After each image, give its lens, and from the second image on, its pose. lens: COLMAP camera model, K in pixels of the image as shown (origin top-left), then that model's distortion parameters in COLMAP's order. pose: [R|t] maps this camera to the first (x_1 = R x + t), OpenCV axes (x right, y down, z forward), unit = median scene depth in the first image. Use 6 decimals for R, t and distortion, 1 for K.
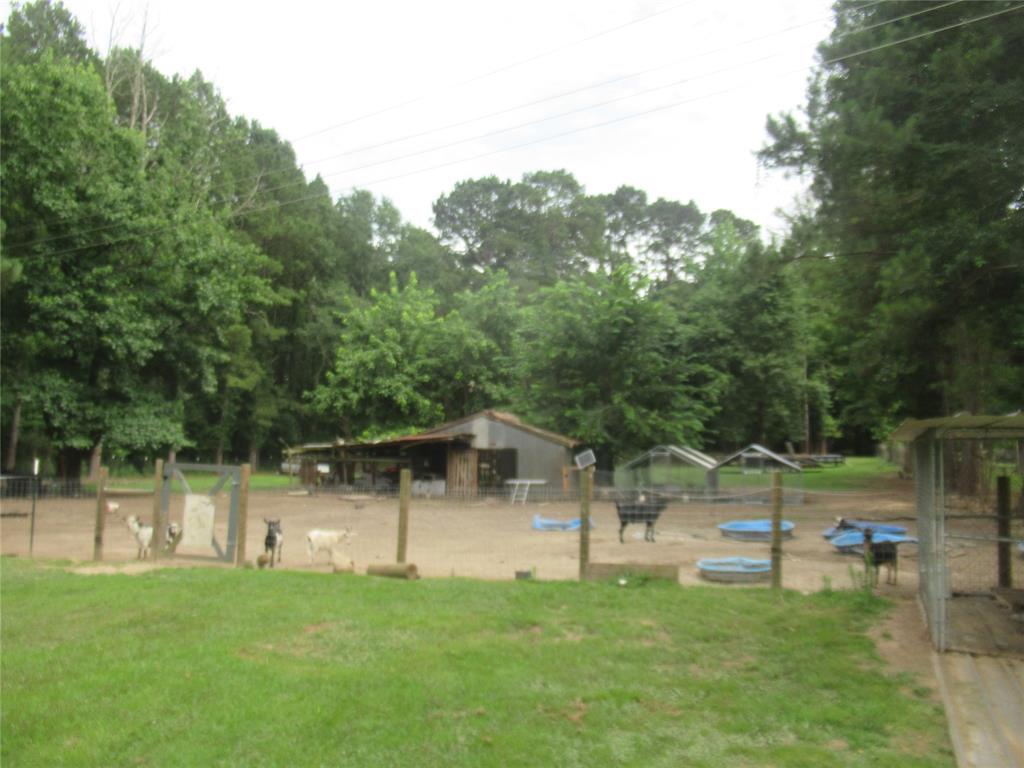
lens RADIAL K [[746.3, 0, 512.0], [0, 746.3, 384.0], [0, 0, 1]] dist [-0.034296, -0.002263]
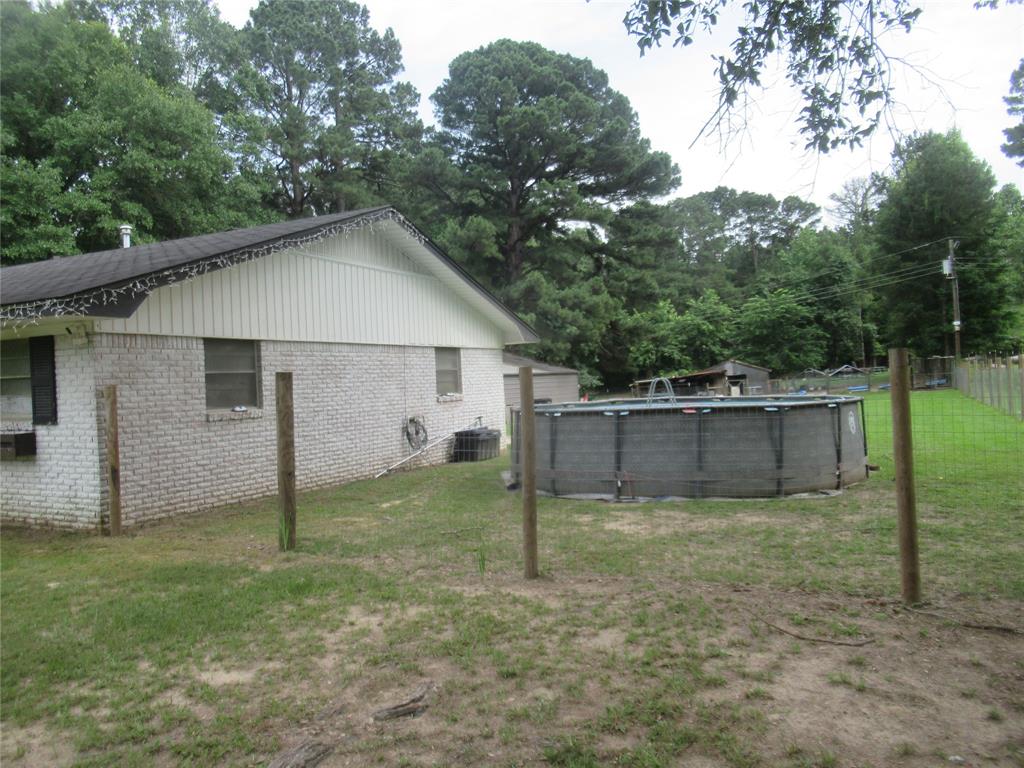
lens RADIAL K [[746.3, 0, 512.0], [0, 746.3, 384.0], [0, 0, 1]] dist [-0.034296, -0.002263]
pose [[0.995143, -0.079014, -0.058711, -0.303328], [0.083491, 0.993436, 0.078193, -0.066759], [0.052147, -0.082715, 0.995208, -0.715374]]
